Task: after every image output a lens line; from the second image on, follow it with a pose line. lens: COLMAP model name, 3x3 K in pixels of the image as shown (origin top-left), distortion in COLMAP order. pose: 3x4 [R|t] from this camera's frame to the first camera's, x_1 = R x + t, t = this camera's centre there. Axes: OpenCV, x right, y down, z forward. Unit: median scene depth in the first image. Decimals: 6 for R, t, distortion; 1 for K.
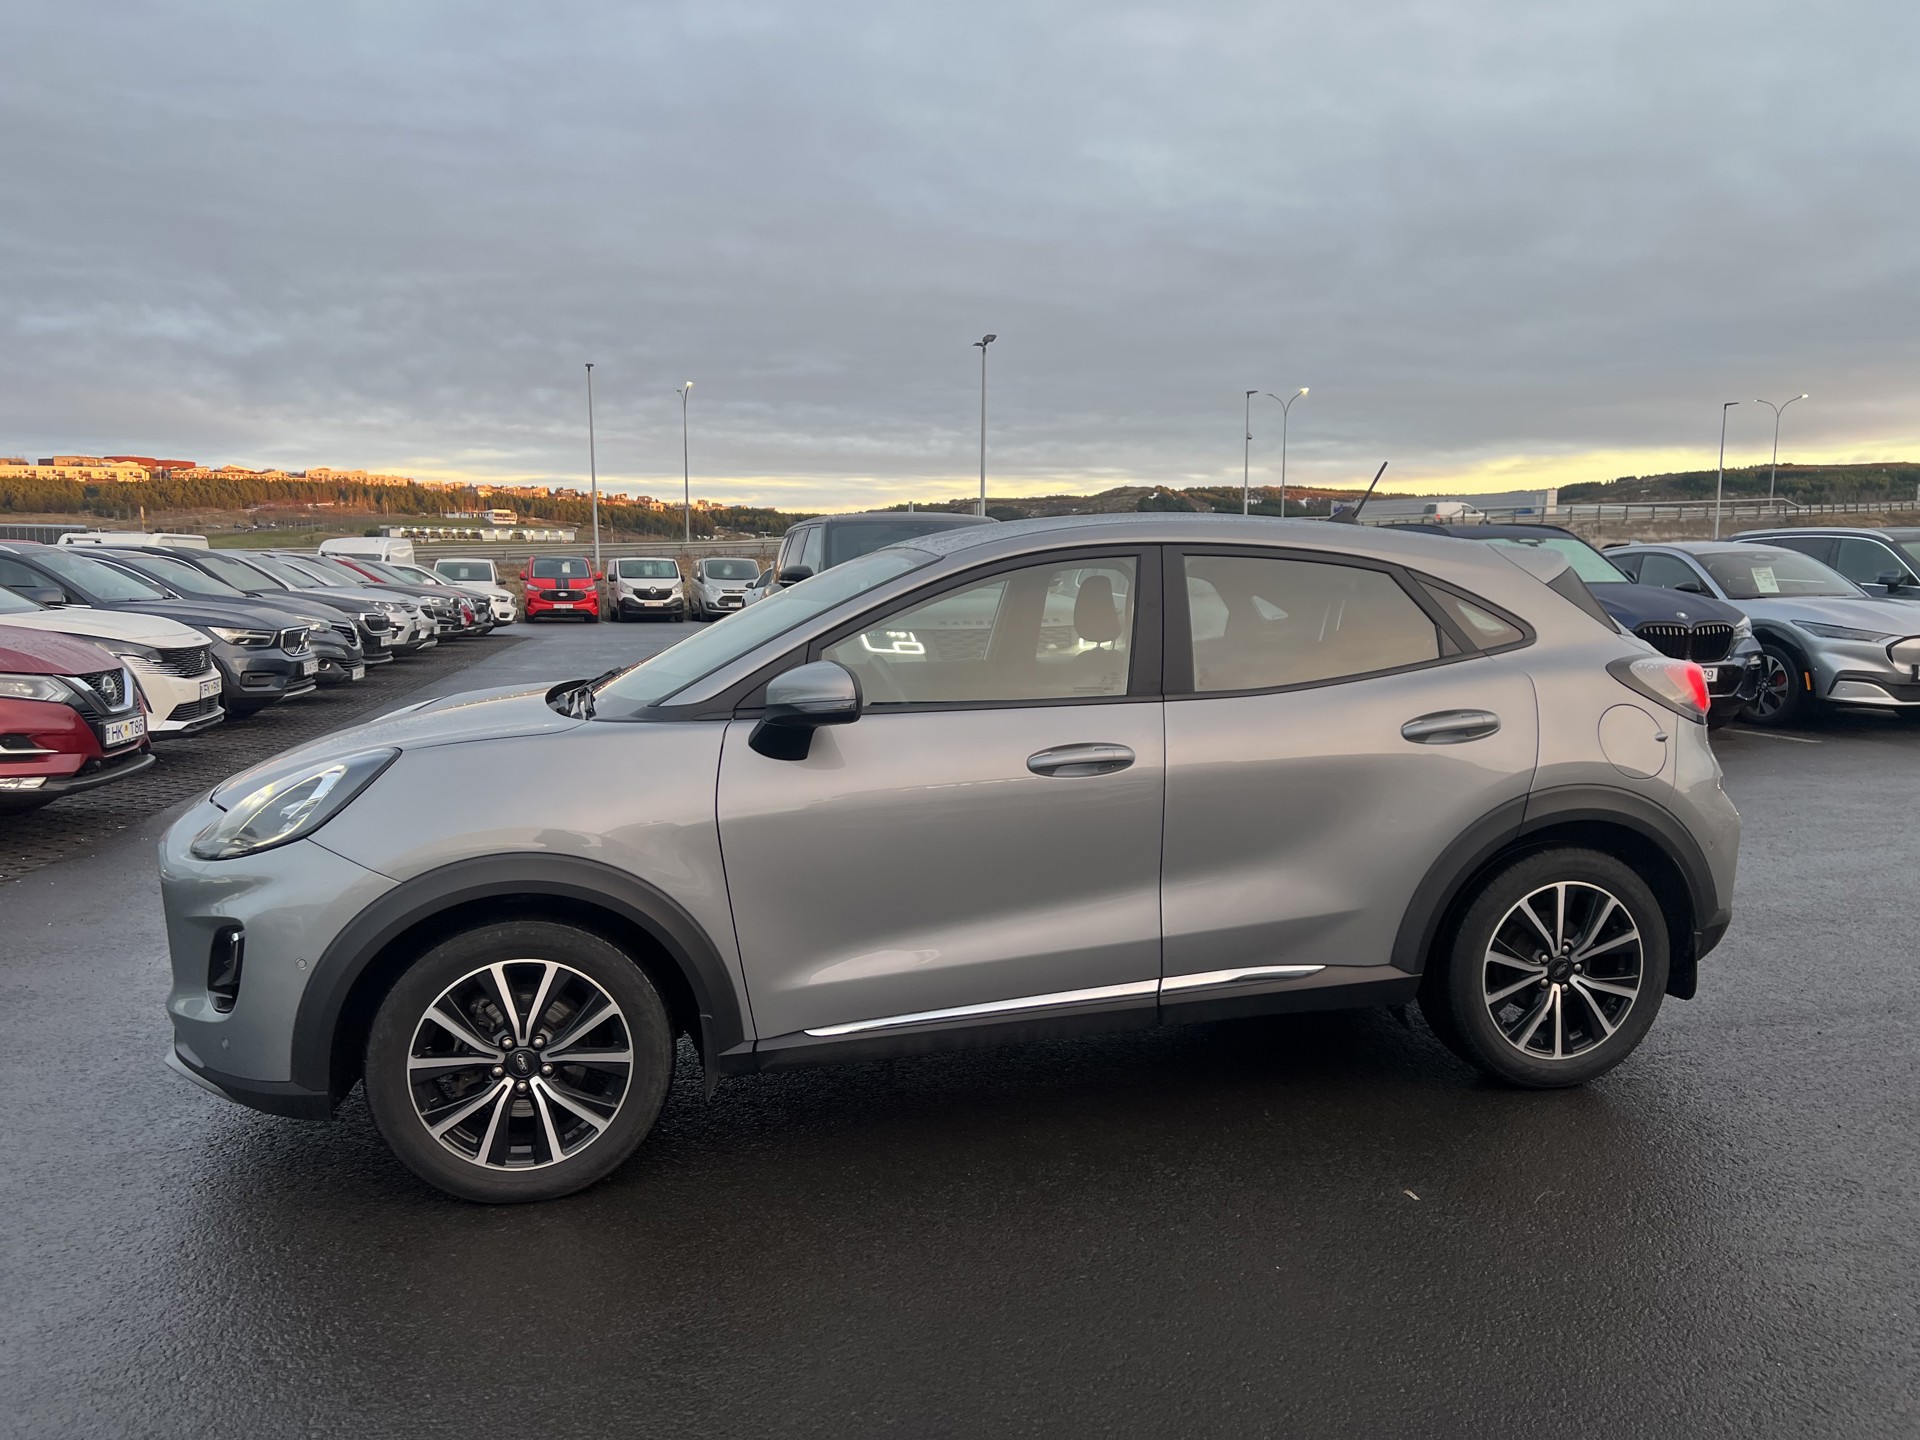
lens RADIAL K [[1443.5, 0, 960.0], [0, 1443.5, 720.0], [0, 0, 1]] dist [0.009399, 0.002204]
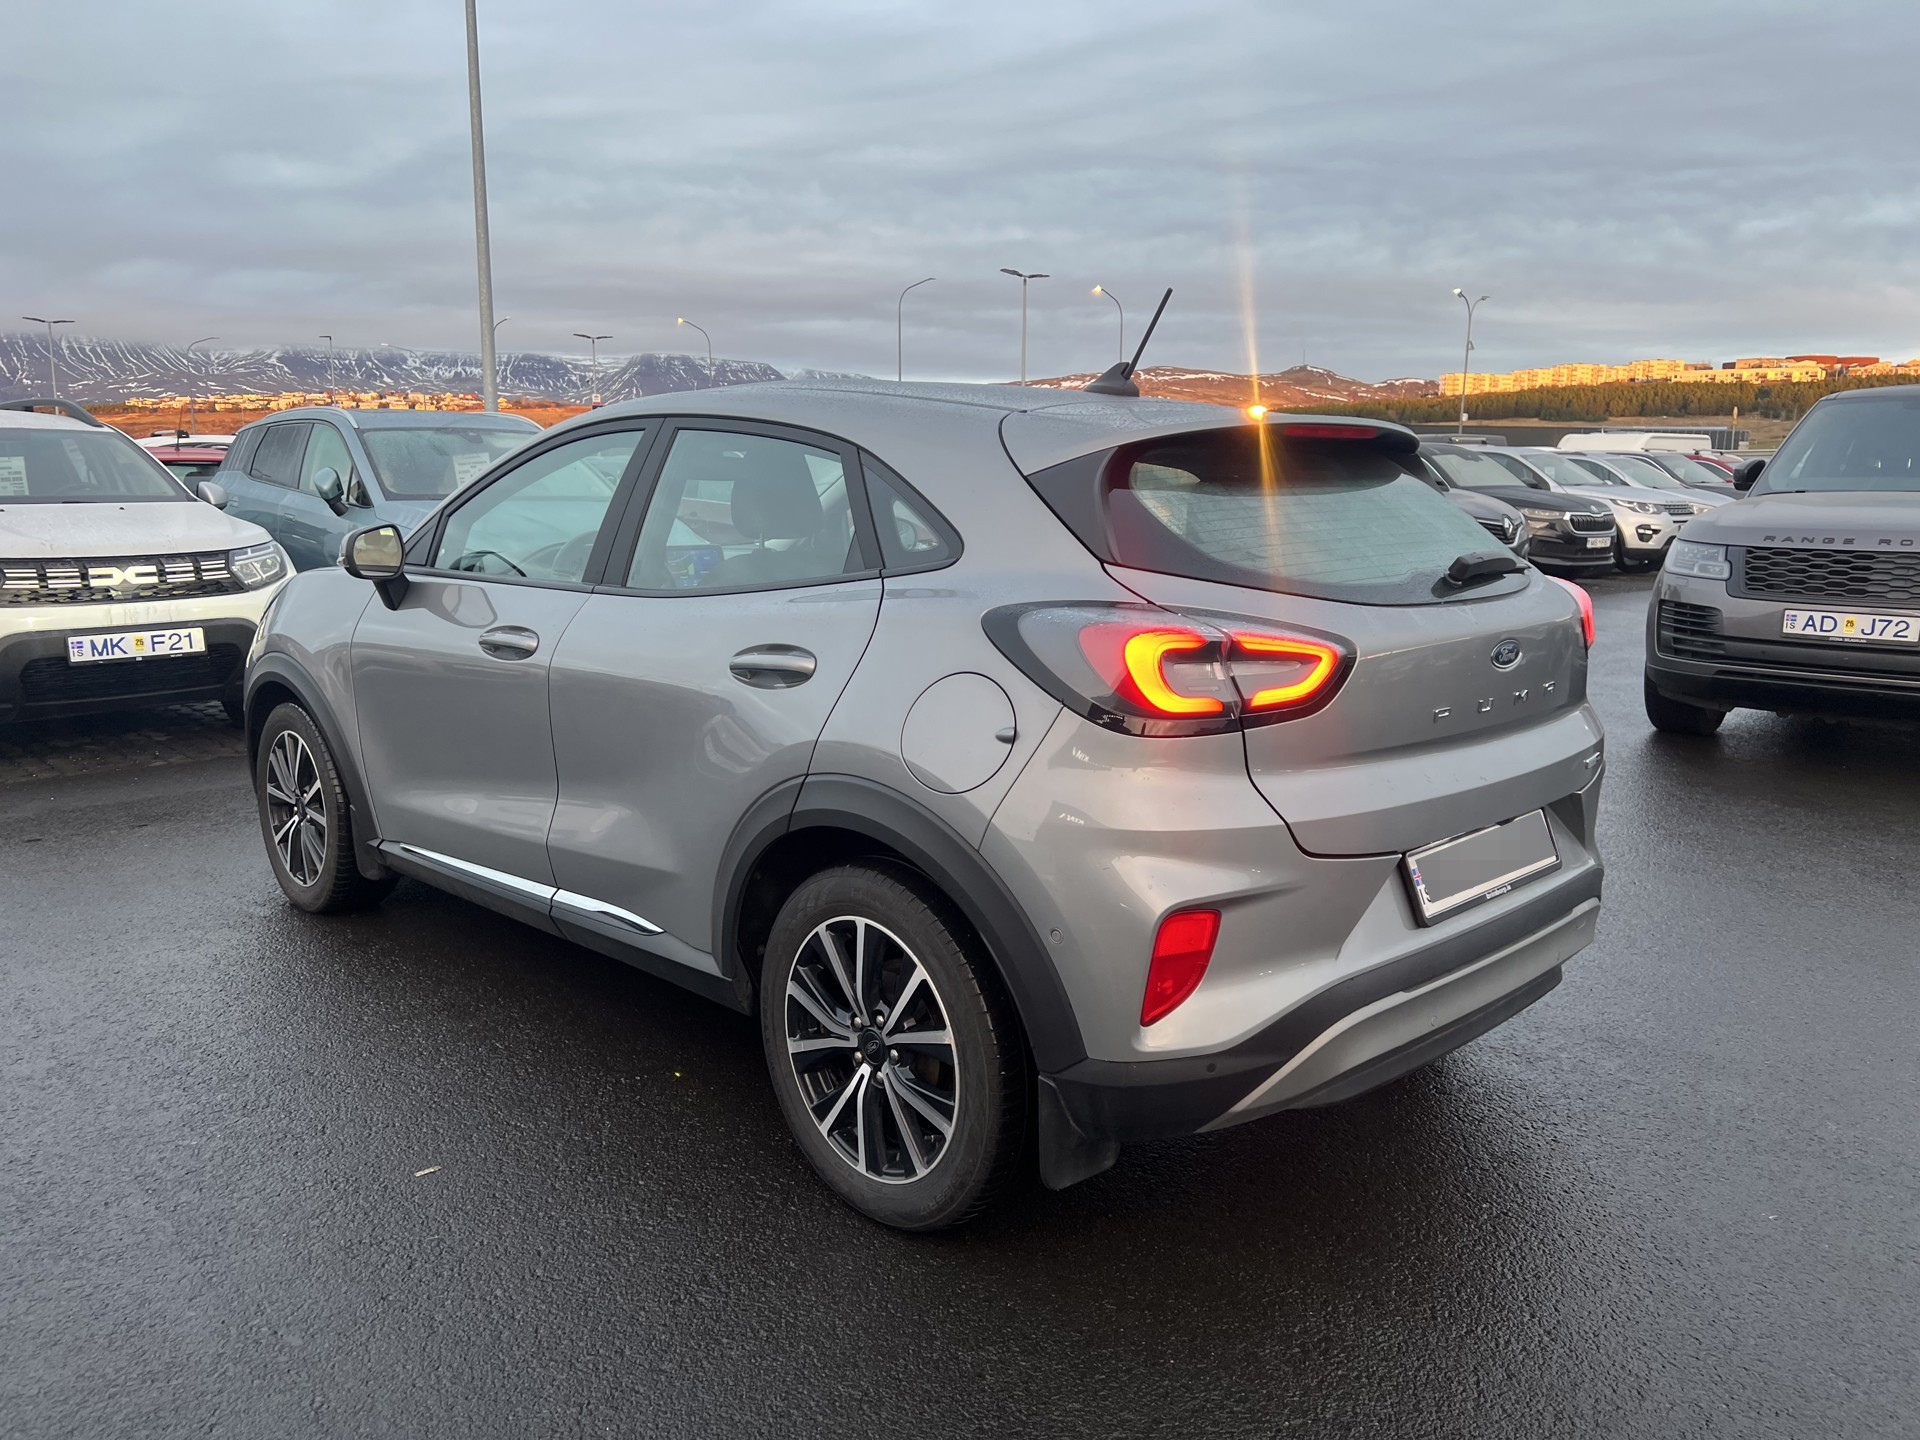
lens RADIAL K [[1459.1, 0, 960.0], [0, 1459.1, 720.0], [0, 0, 1]] dist [0.001061, -0.014043]
pose [[0.515531, 0.152252, -0.843236, 1.111068], [-0.096917, 0.988133, 0.119162, -0.069961], [0.851372, 0.020292, 0.524169, 0.764252]]
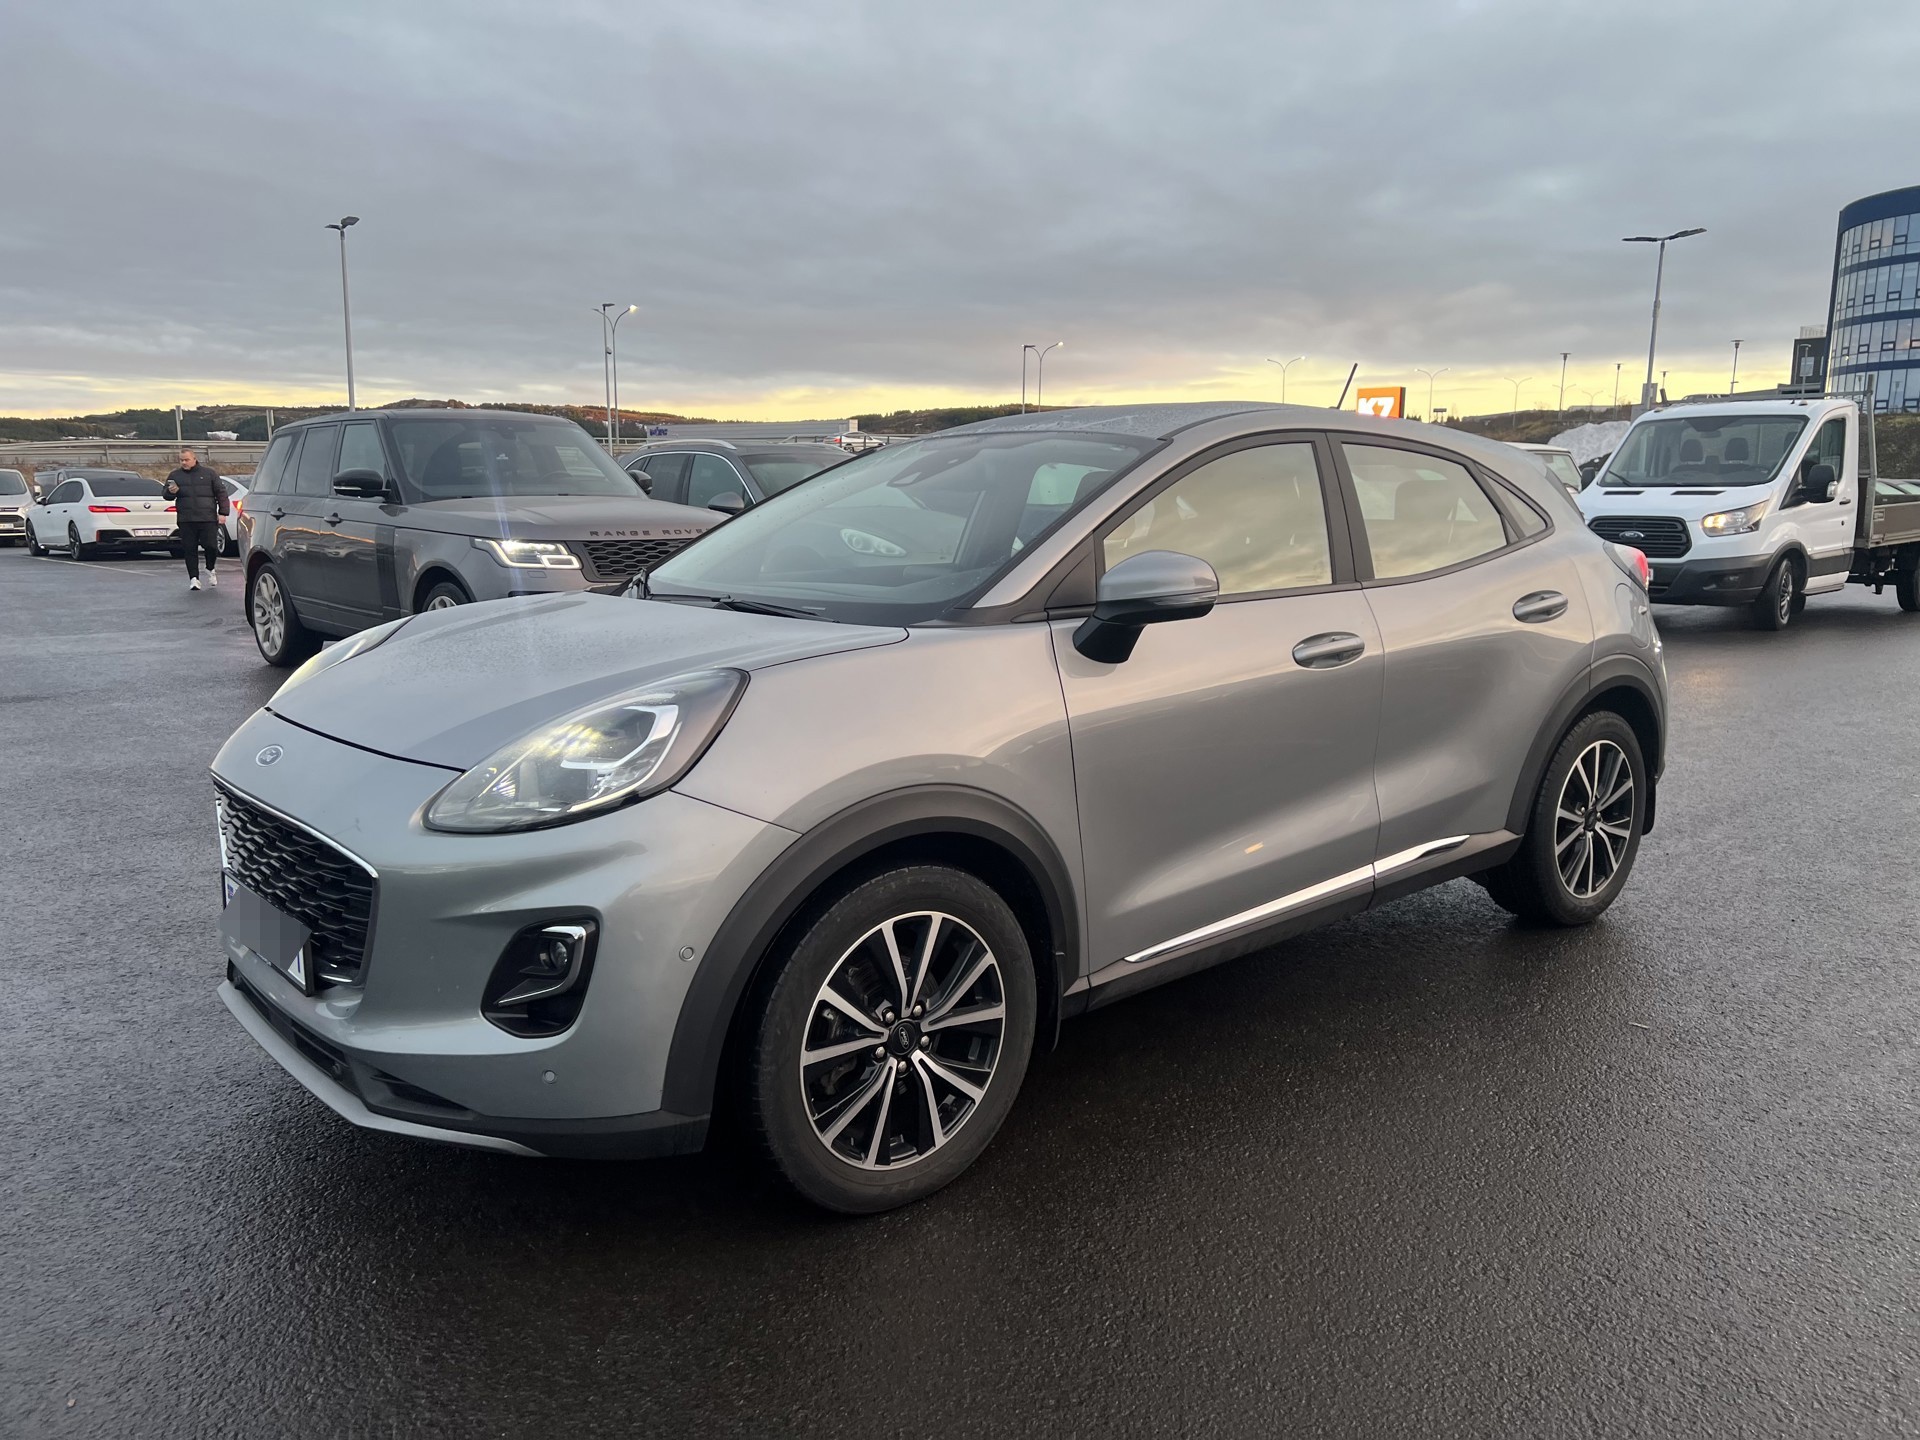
lens RADIAL K [[1418.8, 0, 960.0], [0, 1418.8, 720.0], [0, 0, 1]] dist [0.088479, -0.111984]
pose [[0.889142, -0.064011, 0.453133, -0.605607], [0.039307, 0.997192, 0.063738, 0.003720], [-0.455941, -0.038861, 0.889161, 0.250883]]
